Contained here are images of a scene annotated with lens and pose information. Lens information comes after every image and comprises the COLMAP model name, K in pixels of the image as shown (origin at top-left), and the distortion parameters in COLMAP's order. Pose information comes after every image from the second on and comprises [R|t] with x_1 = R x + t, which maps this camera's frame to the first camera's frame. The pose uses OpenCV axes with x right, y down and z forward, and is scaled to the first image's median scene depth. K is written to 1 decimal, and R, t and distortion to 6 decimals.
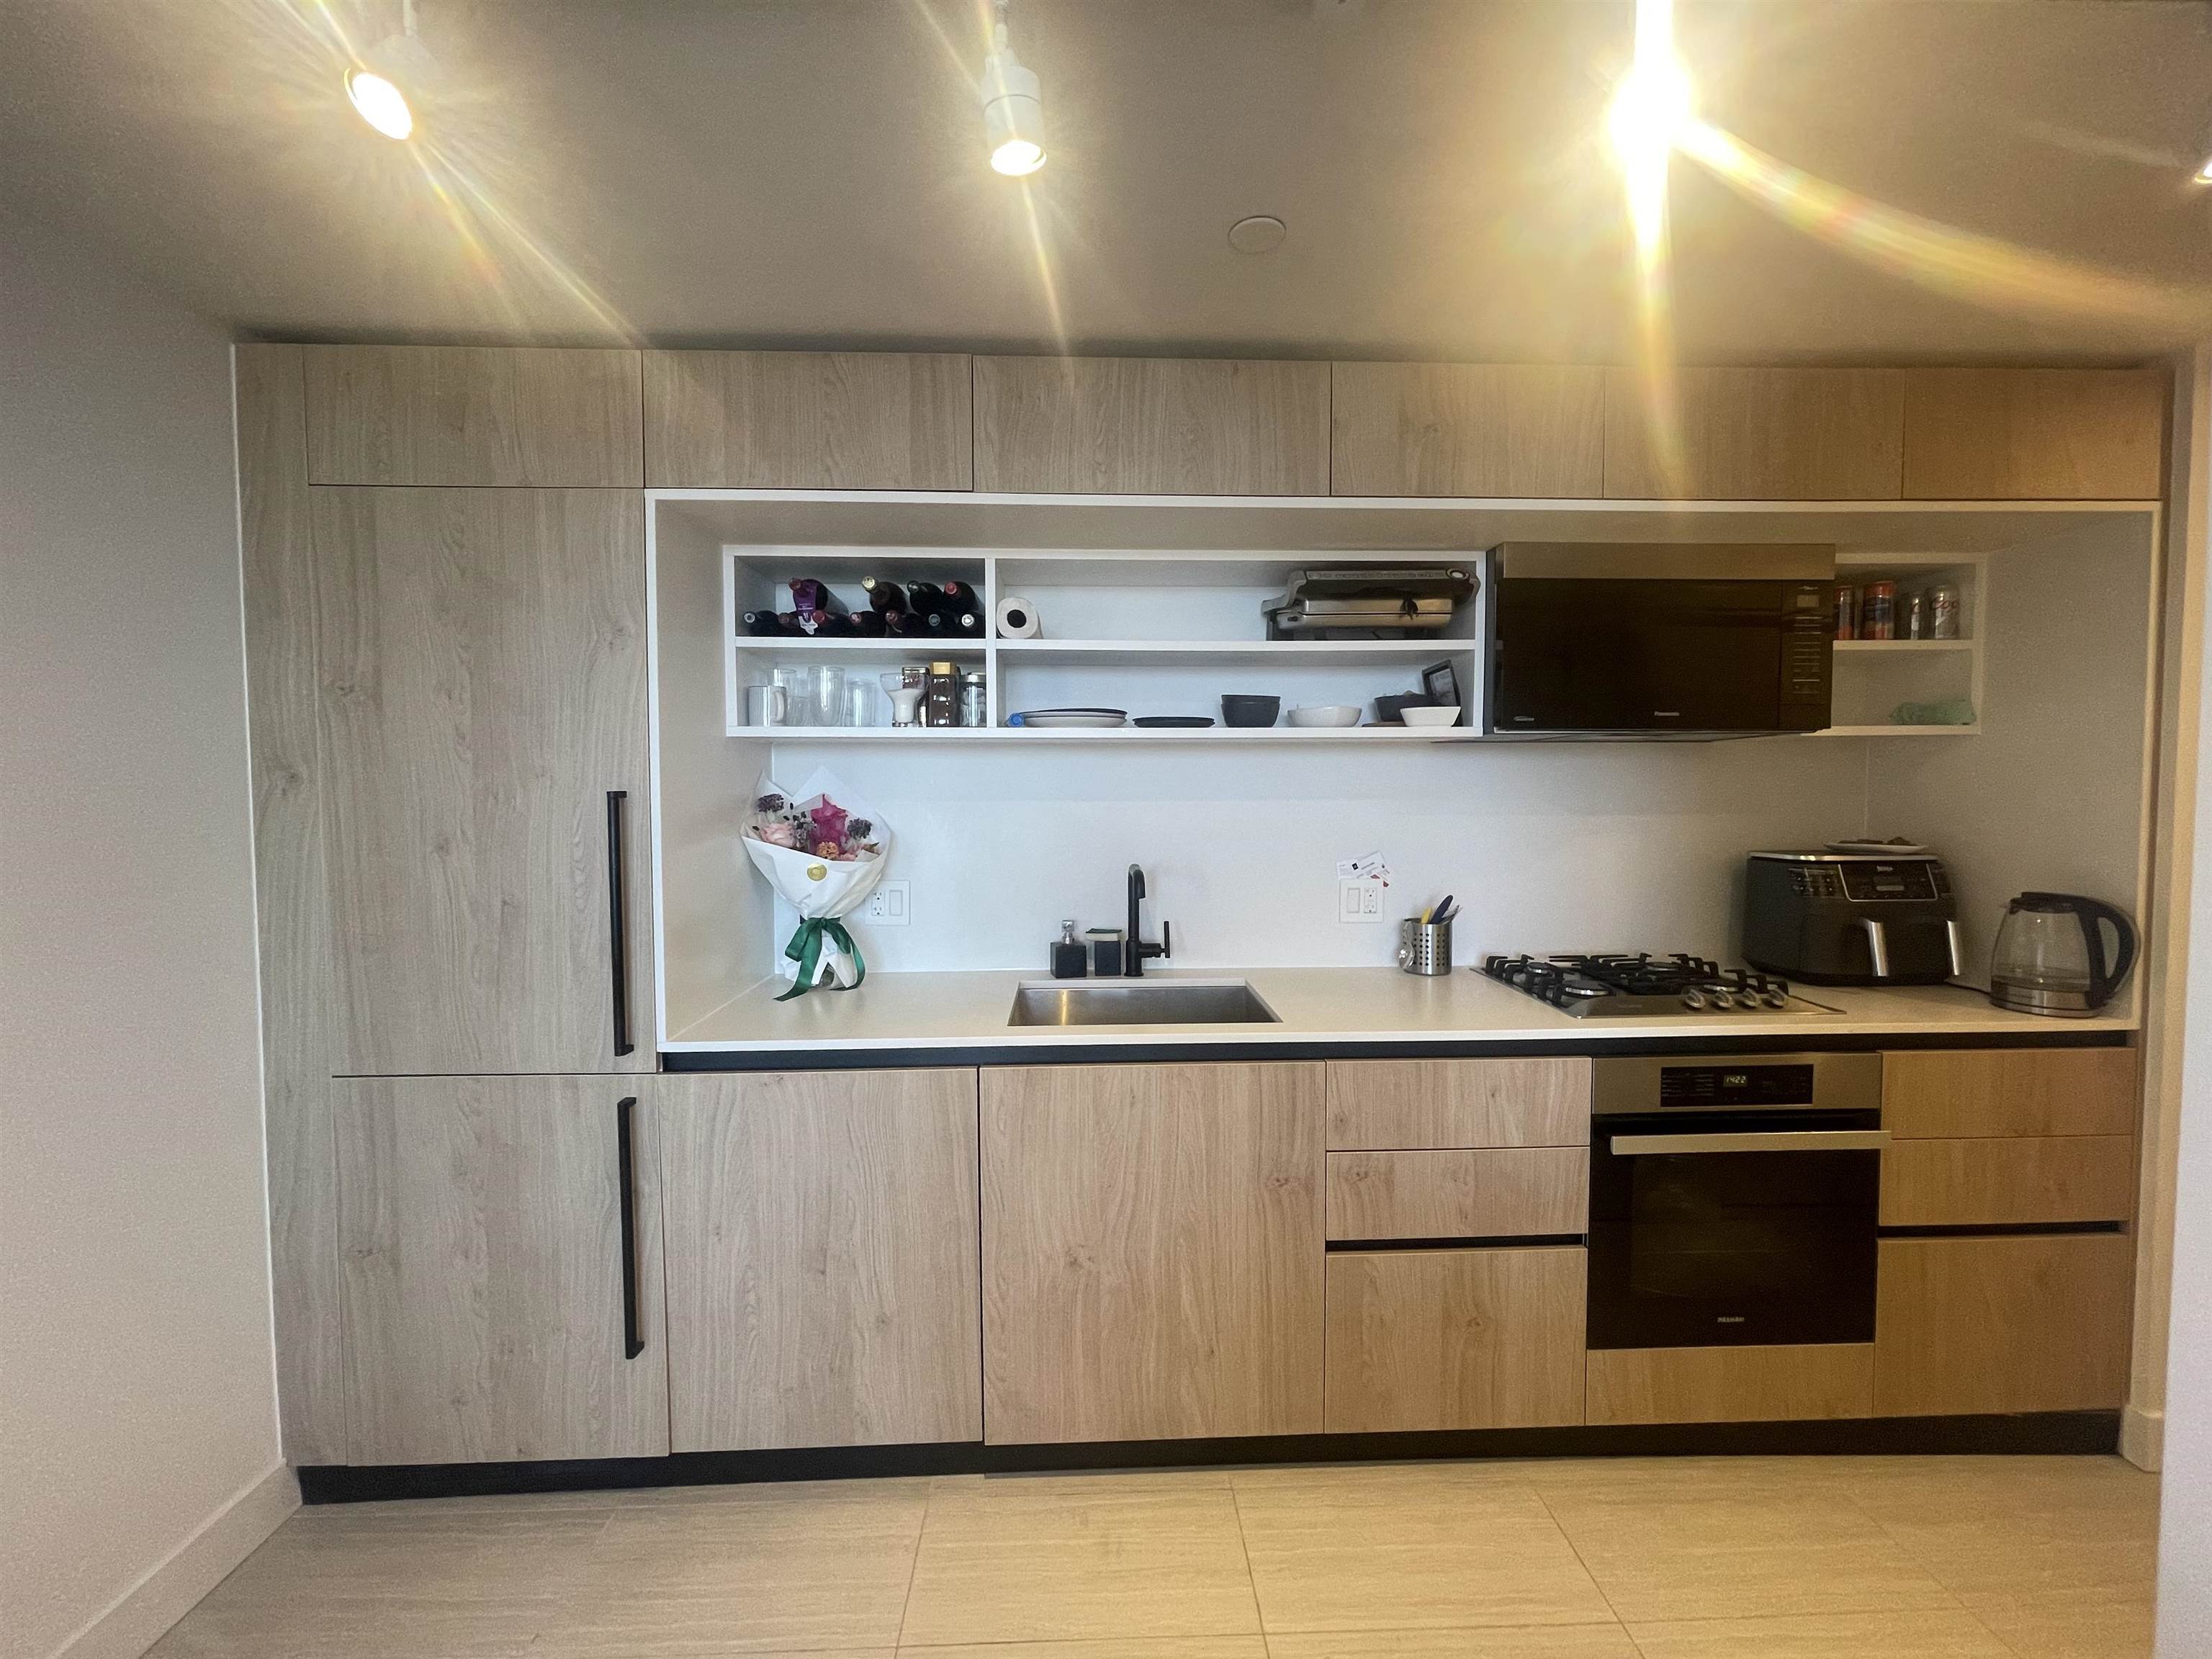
lens RADIAL K [[892.2, 0, 1110.4], [0, 892.2, 826.0], [0, 0, 1]] dist [-0.001858, 0.000020]
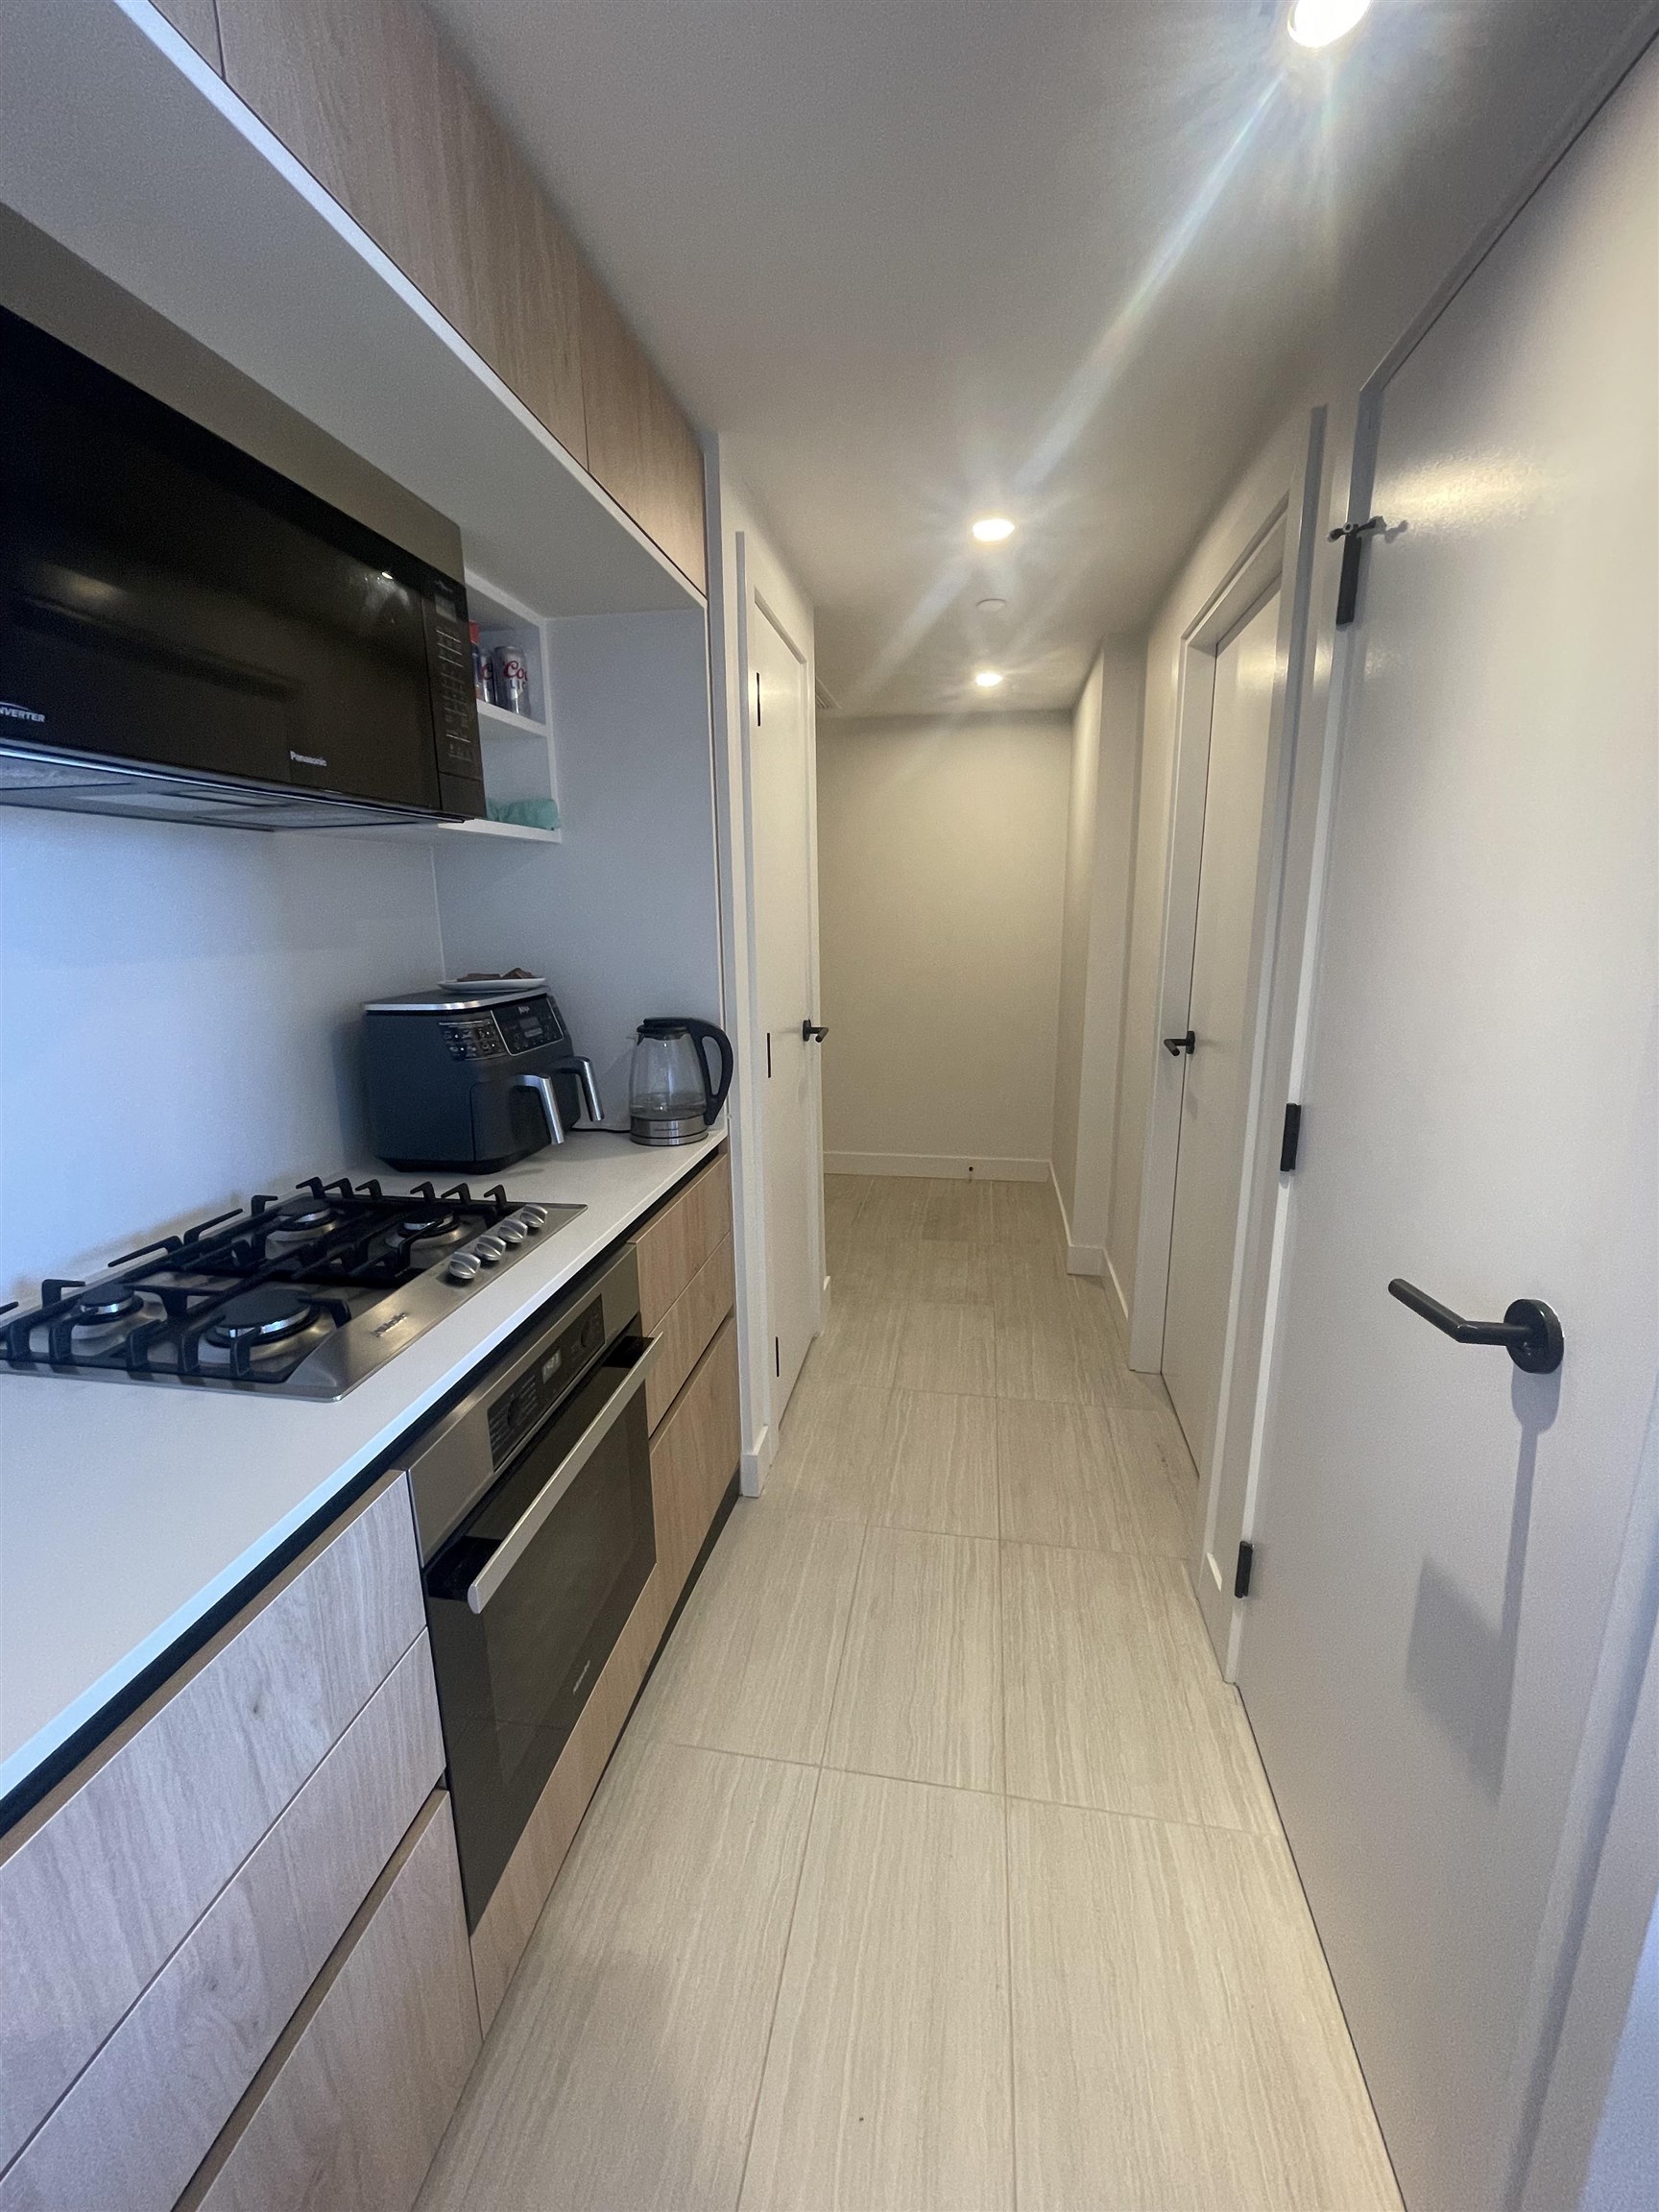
lens RADIAL K [[892.2, 0, 808.0], [0, 892.2, 1103.7], [0, 0, 1]] dist [-0.001858, 0.000020]
pose [[0.192112, -0.211134, 0.958392, 0.135868], [0.052645, 0.977394, 0.204767, -0.019922], [-0.979960, 0.011116, 0.198885, 0.600528]]
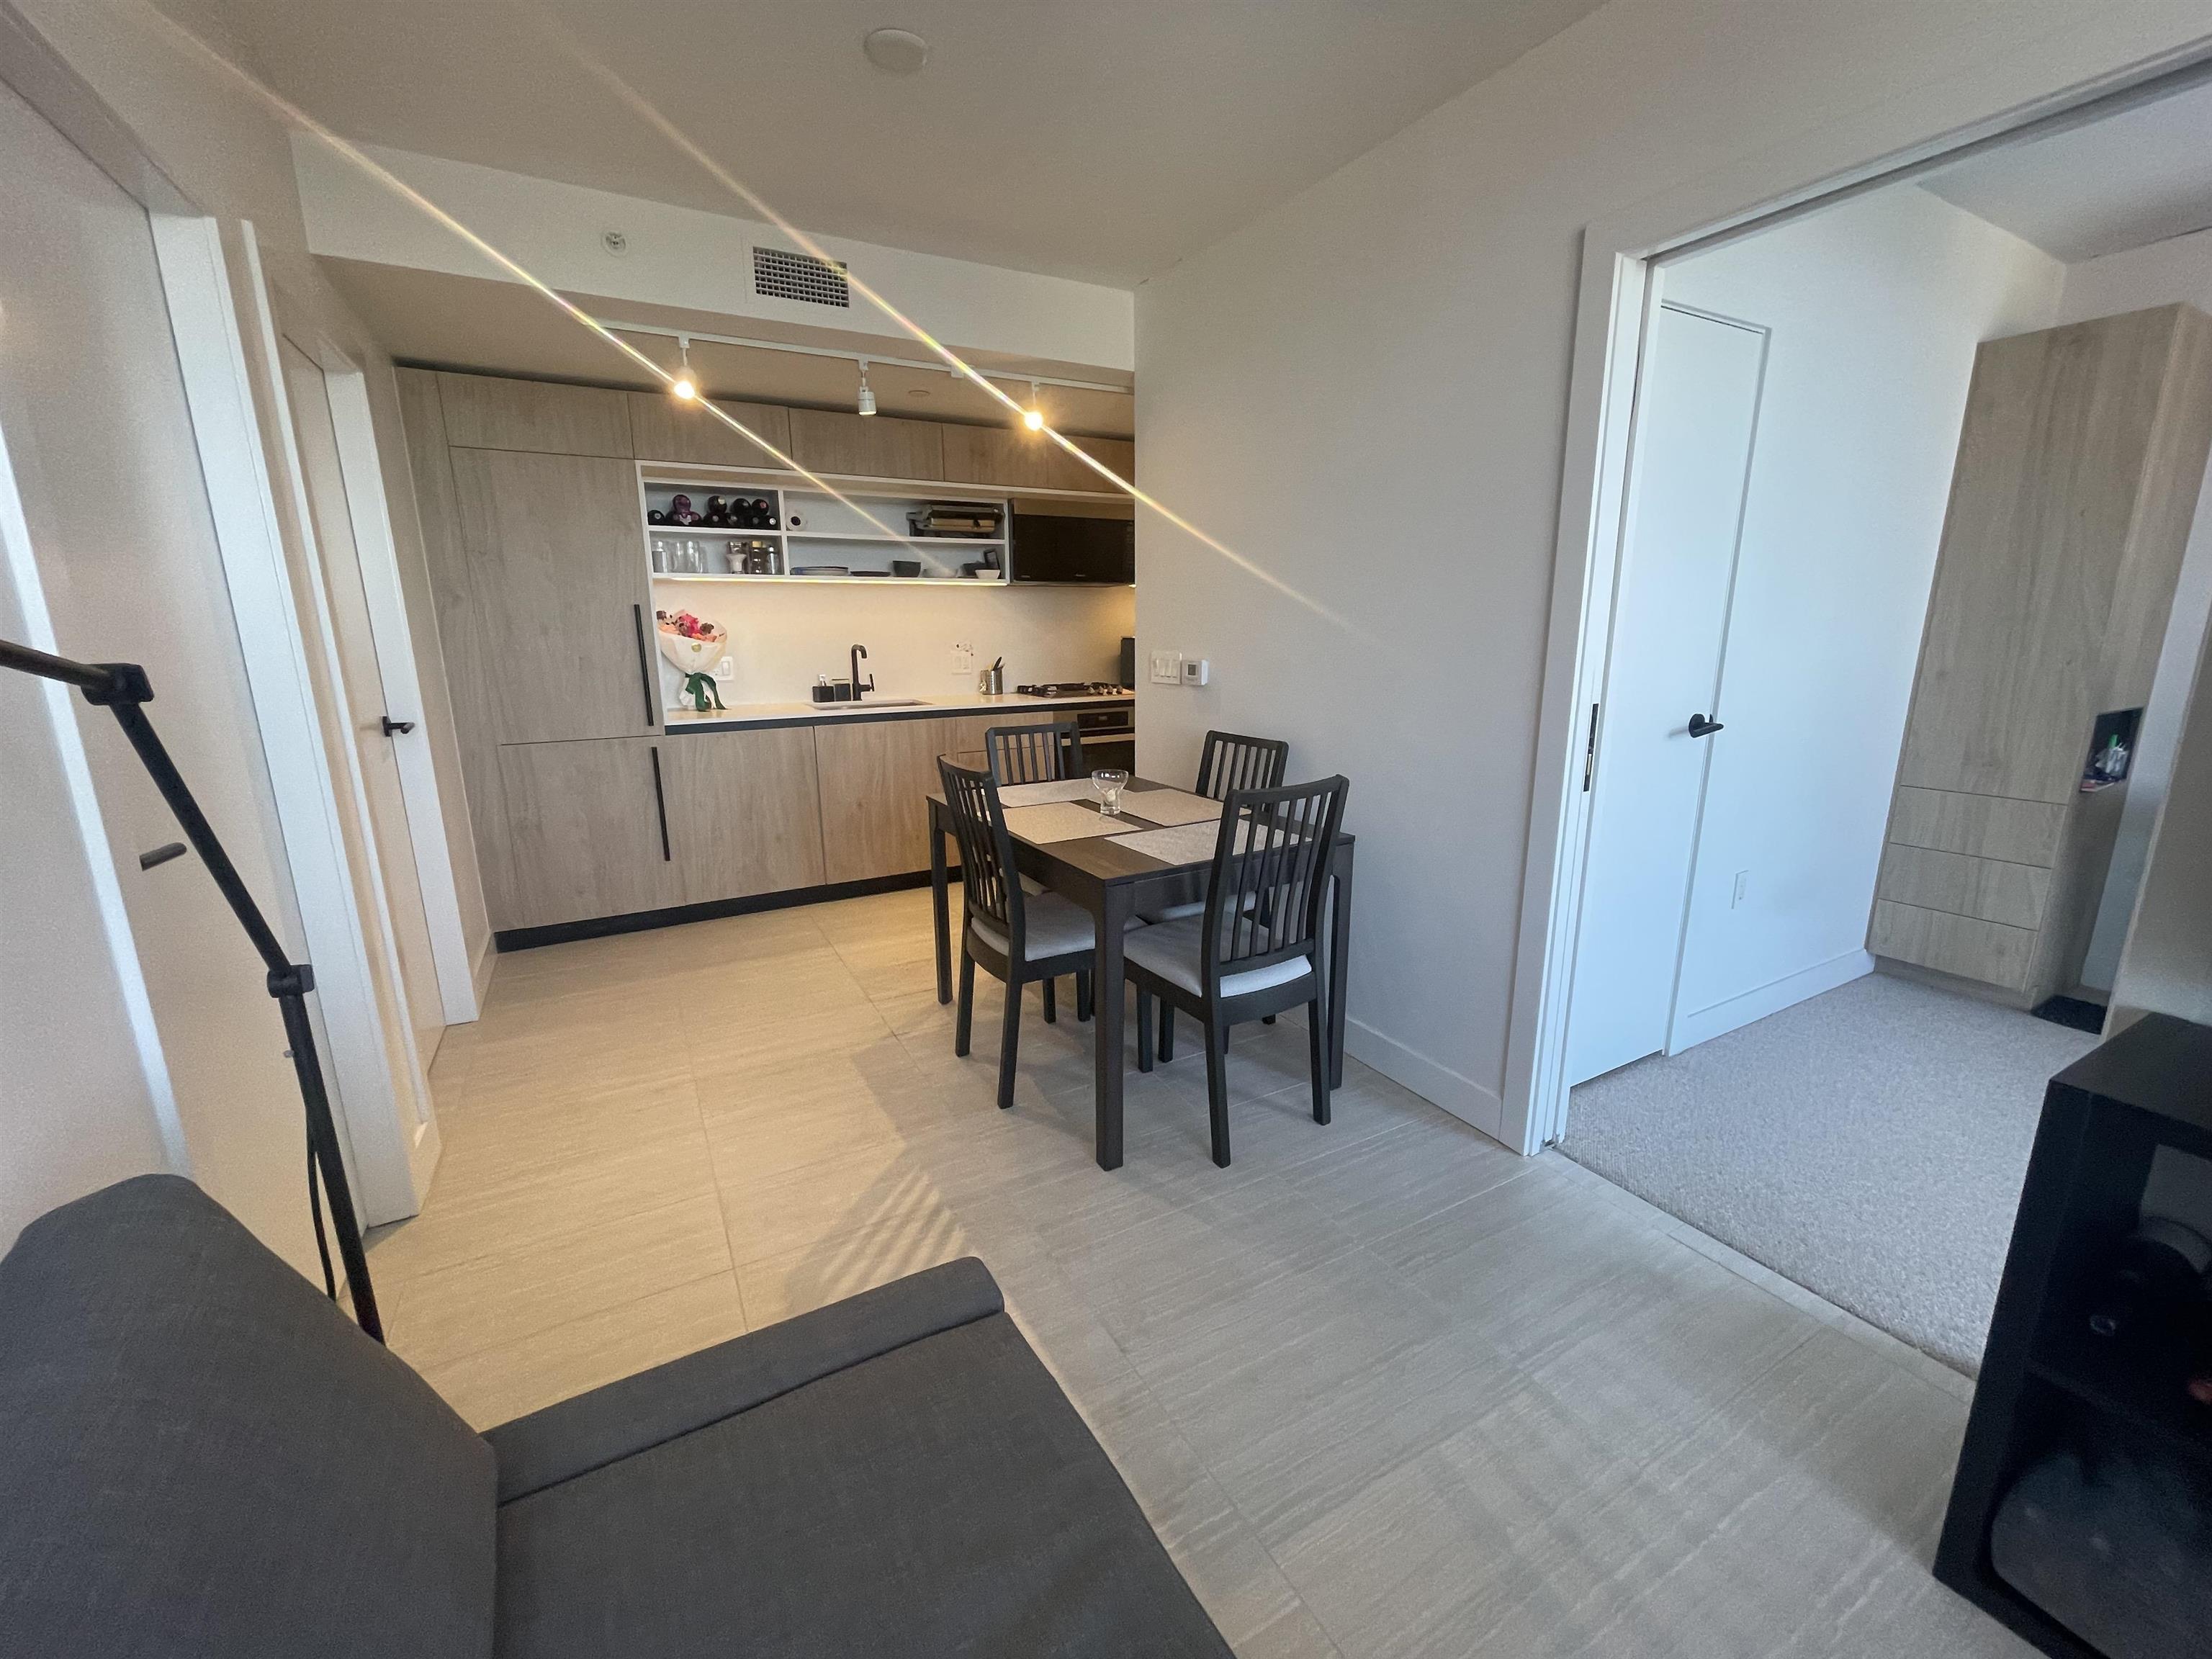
lens RADIAL K [[892.2, 0, 1109.3], [0, 892.2, 820.3], [0, 0, 1]] dist [-0.001858, 0.000020]
pose [[0.888898, -0.102705, 0.446443, -0.460976], [0.025547, 0.984141, 0.175539, 0.106306], [-0.457392, -0.144631, 0.877425, -1.268620]]
